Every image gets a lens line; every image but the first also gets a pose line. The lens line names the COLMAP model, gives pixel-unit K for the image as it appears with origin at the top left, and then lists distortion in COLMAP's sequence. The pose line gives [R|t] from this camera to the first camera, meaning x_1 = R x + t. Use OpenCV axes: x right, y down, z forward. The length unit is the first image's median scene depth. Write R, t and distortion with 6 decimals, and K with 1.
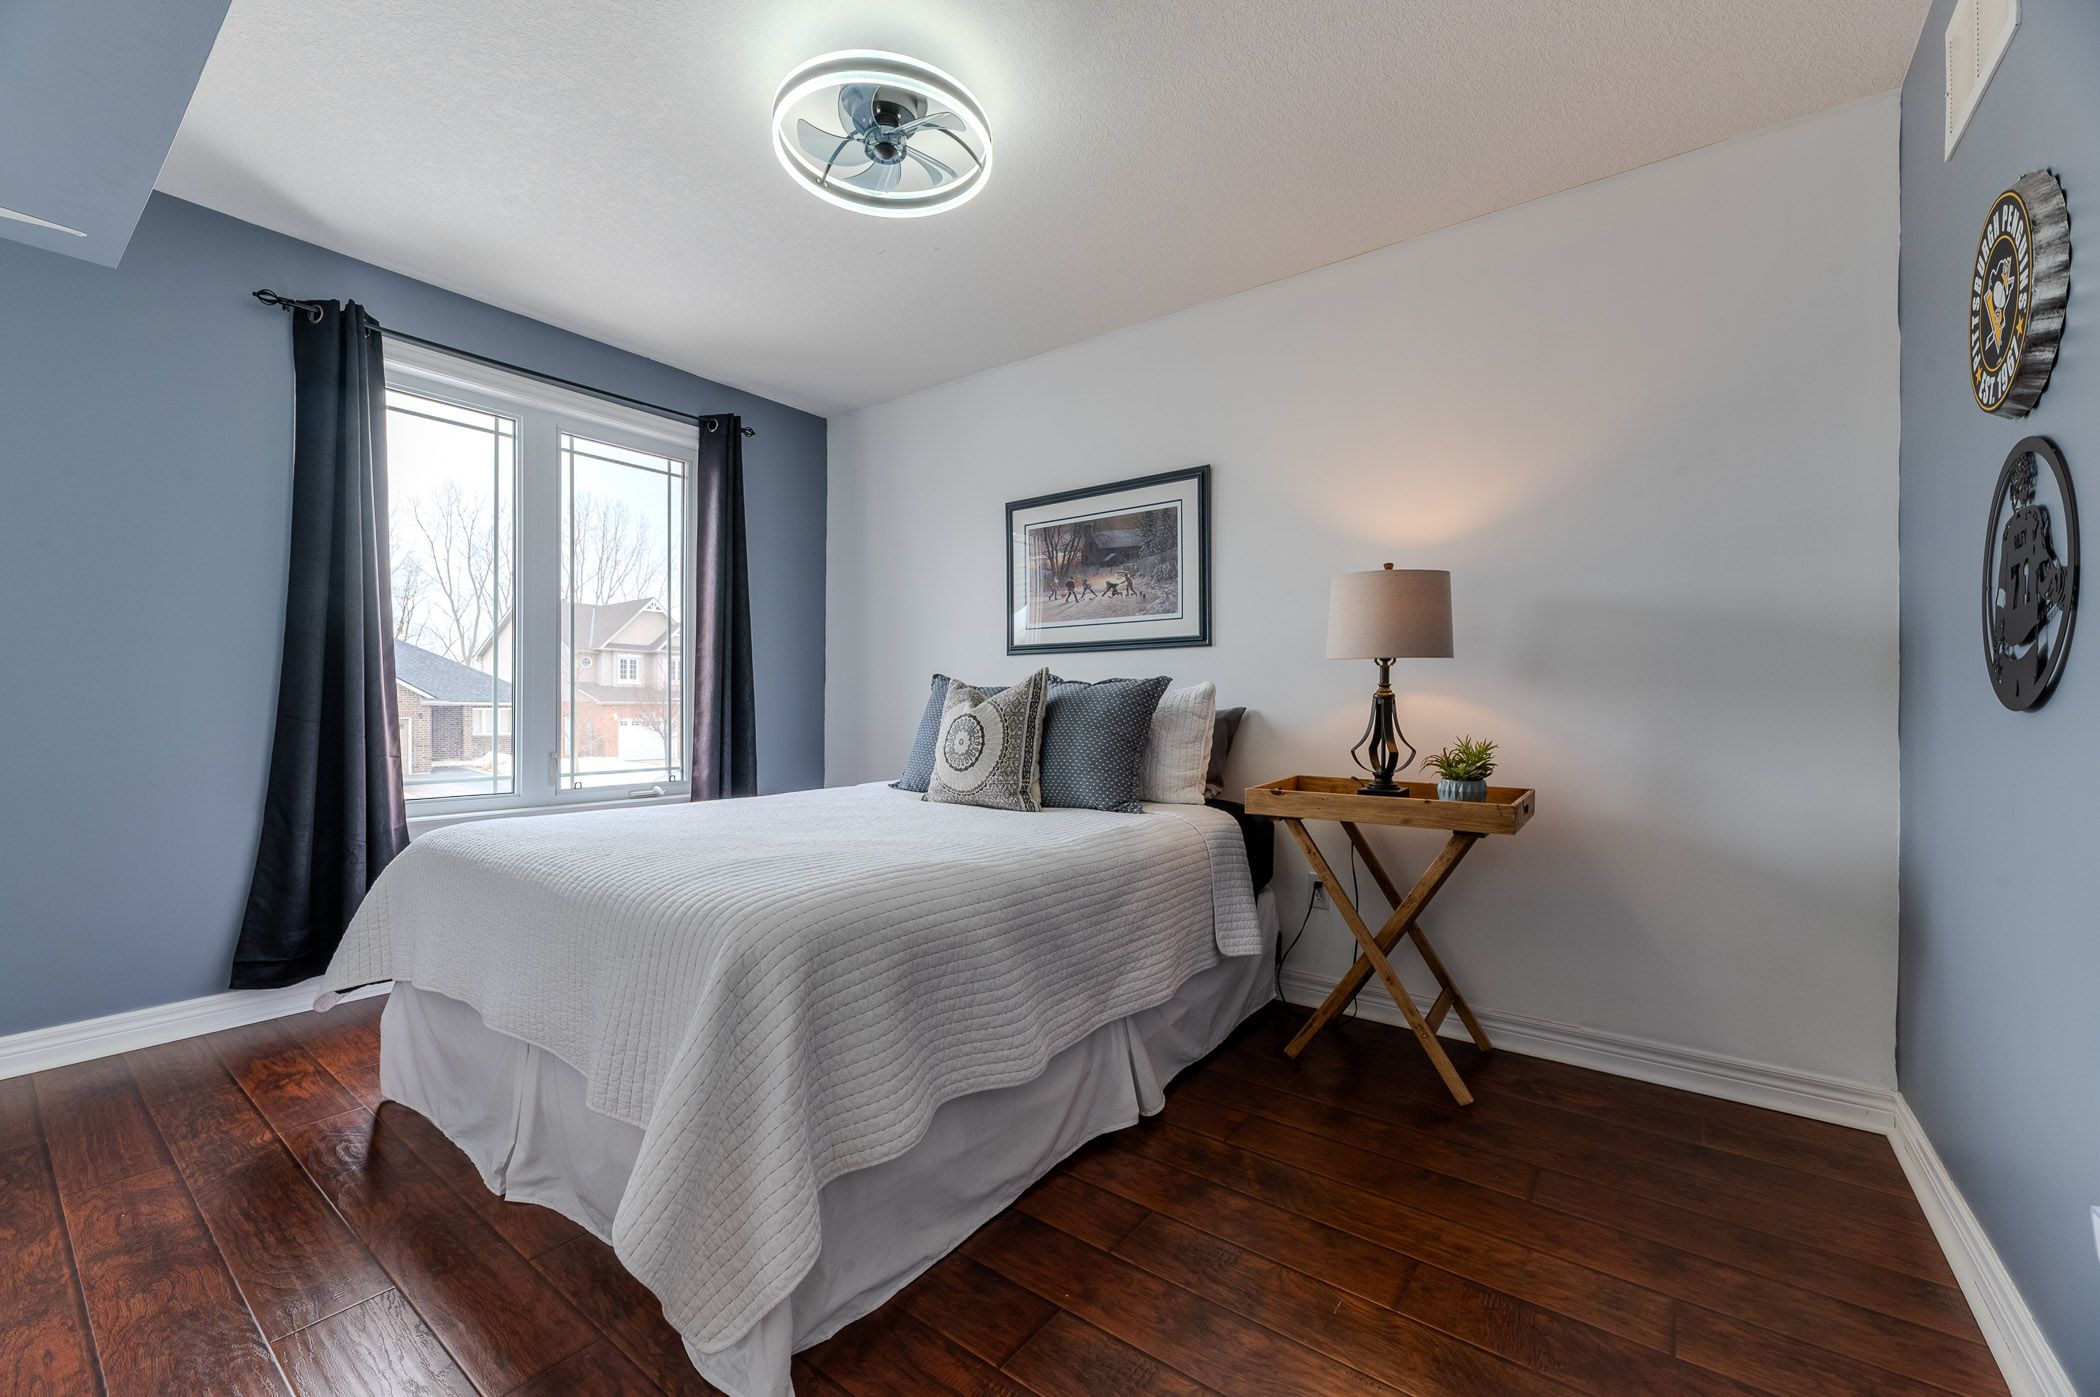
lens RADIAL K [[840.4, 0, 1051.2], [0, 840.4, 707.5], [0, 0, 1]] dist [-0.000051, 0.000252]
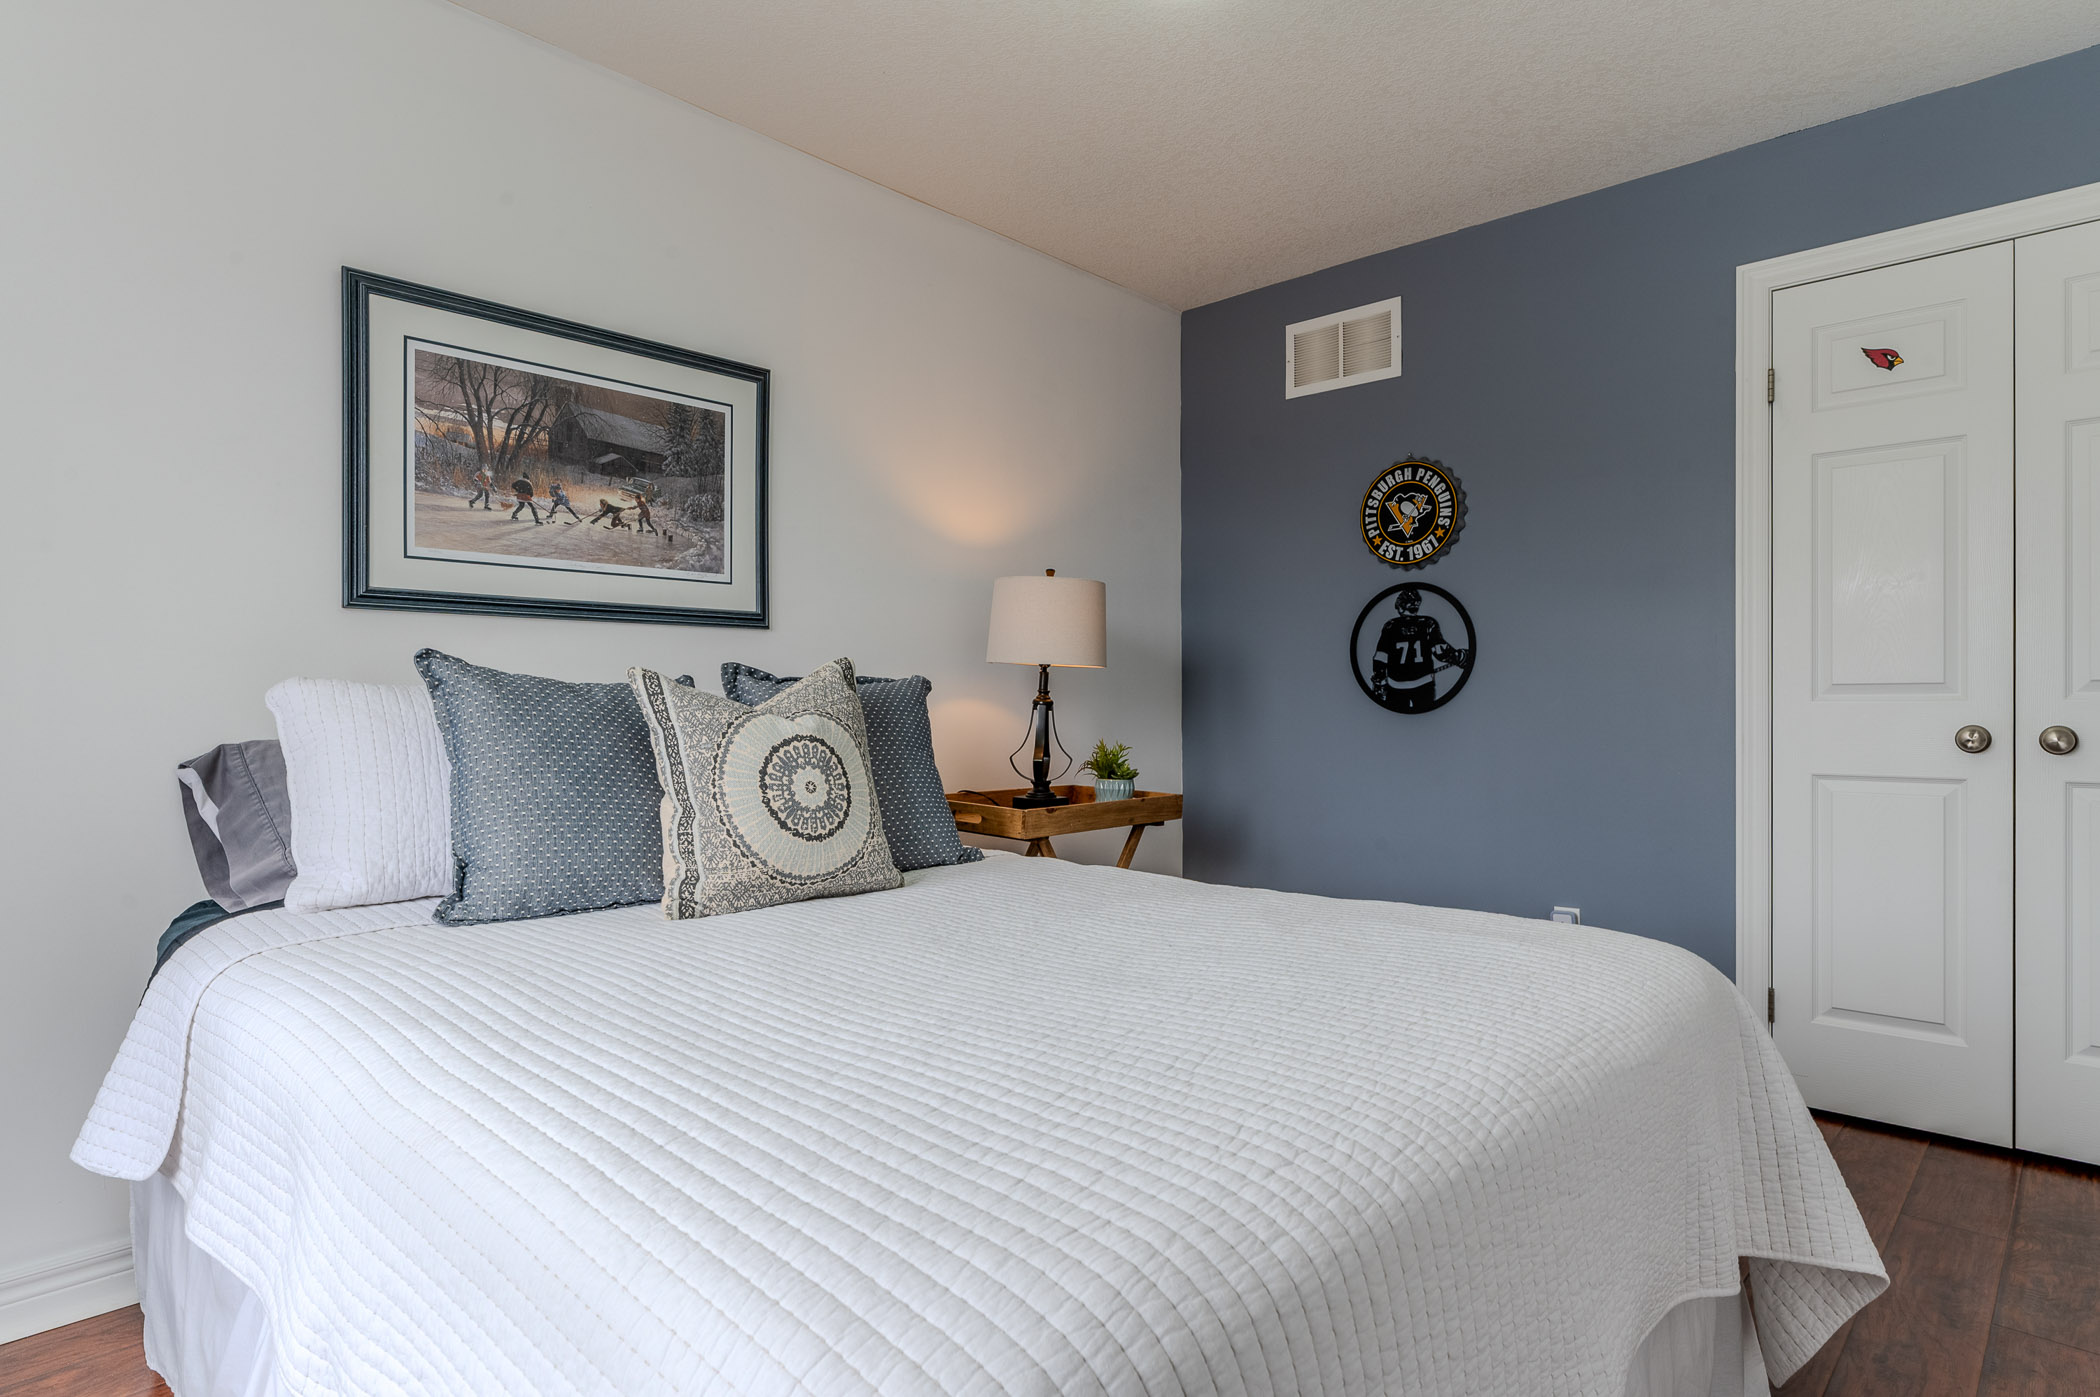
lens RADIAL K [[1137.0, 0, 1043.5], [0, 1137.0, 700.2], [0, 0, 1]] dist [0.002755, 0.000136]
pose [[0.113132, -0.001778, 0.993578, -0.681607], [0.003596, 0.999993, 0.001380, -0.013679], [-0.993573, 0.003417, 0.113138, 0.625918]]
